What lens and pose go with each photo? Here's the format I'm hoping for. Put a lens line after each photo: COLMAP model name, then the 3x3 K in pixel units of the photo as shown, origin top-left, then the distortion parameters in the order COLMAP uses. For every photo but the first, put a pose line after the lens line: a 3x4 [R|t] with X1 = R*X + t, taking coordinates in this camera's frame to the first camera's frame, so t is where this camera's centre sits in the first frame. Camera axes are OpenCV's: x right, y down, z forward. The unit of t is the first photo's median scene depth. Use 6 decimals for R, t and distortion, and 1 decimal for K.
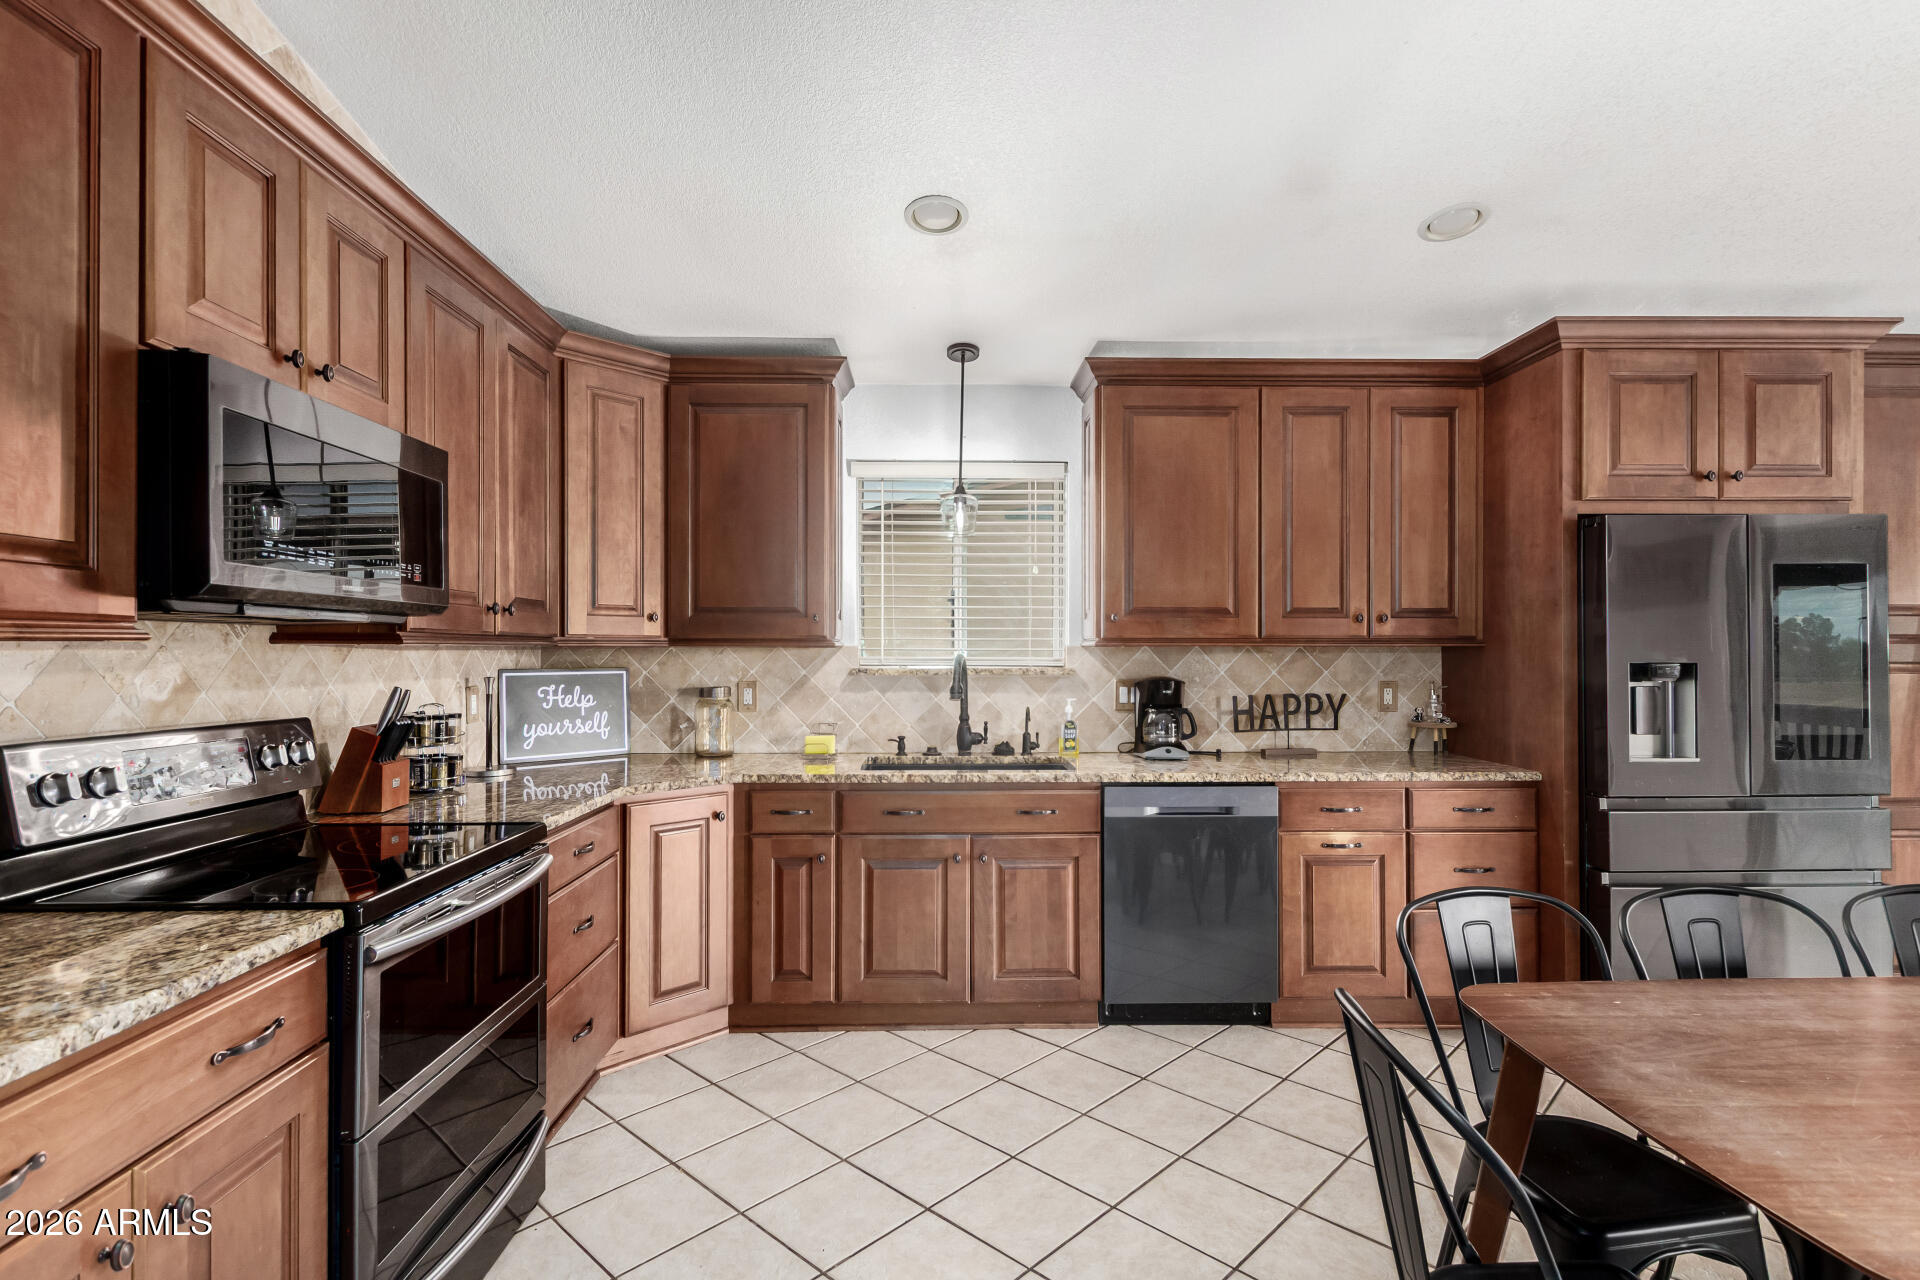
lens RADIAL K [[917.8, 0, 965.0], [0, 917.8, 648.2], [0, 0, 1]] dist [-0.000837, -0.001241]
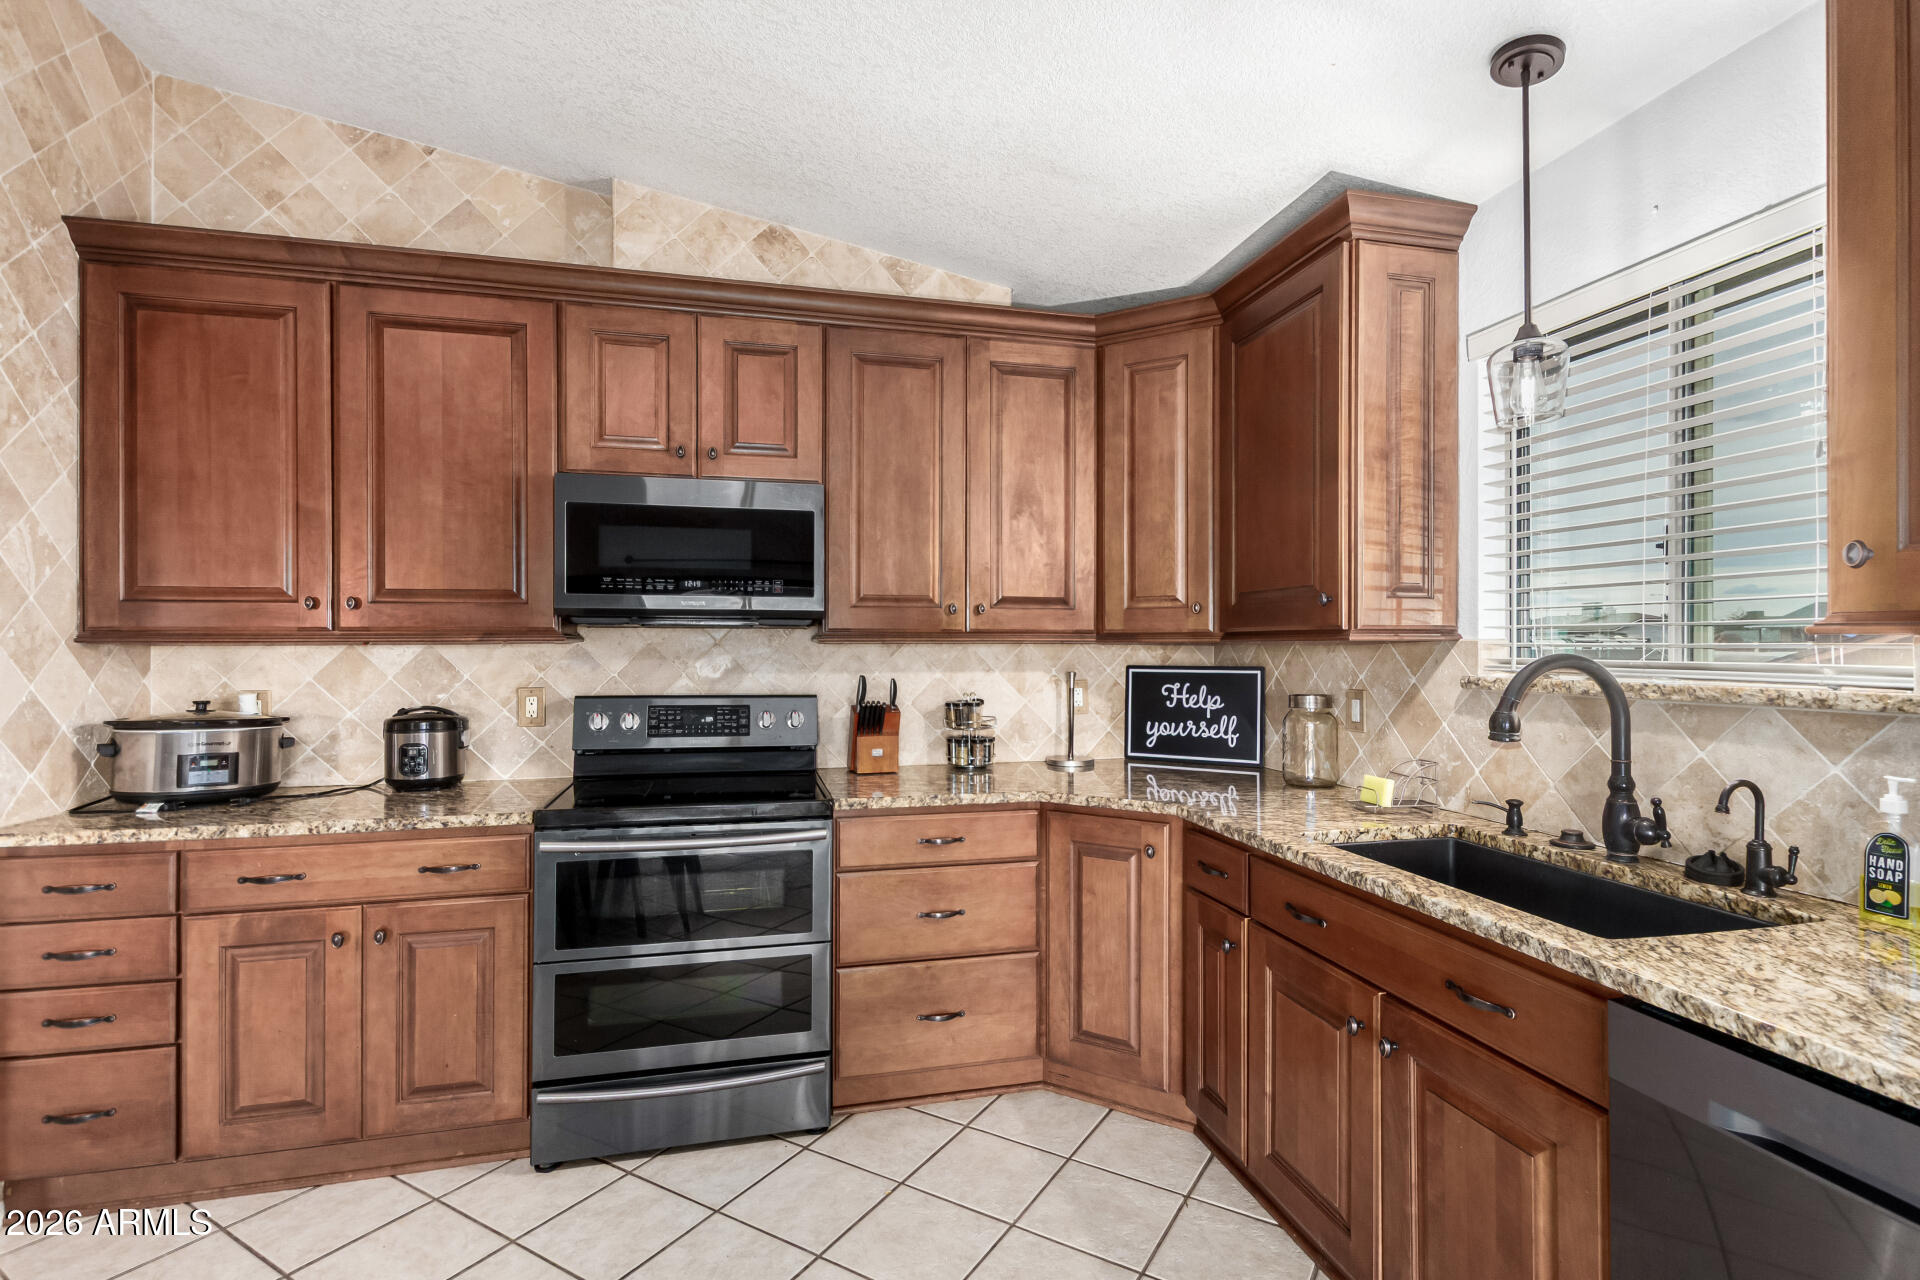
lens RADIAL K [[917.8, 0, 970.1], [0, 917.8, 641.5], [0, 0, 1]] dist [-0.000837, -0.001241]
pose [[0.216024, -0.002946, -0.976384, 0.418977], [0.002756, 0.999993, -0.002408, -0.000736], [0.976384, -0.002171, 0.216031, 0.574380]]
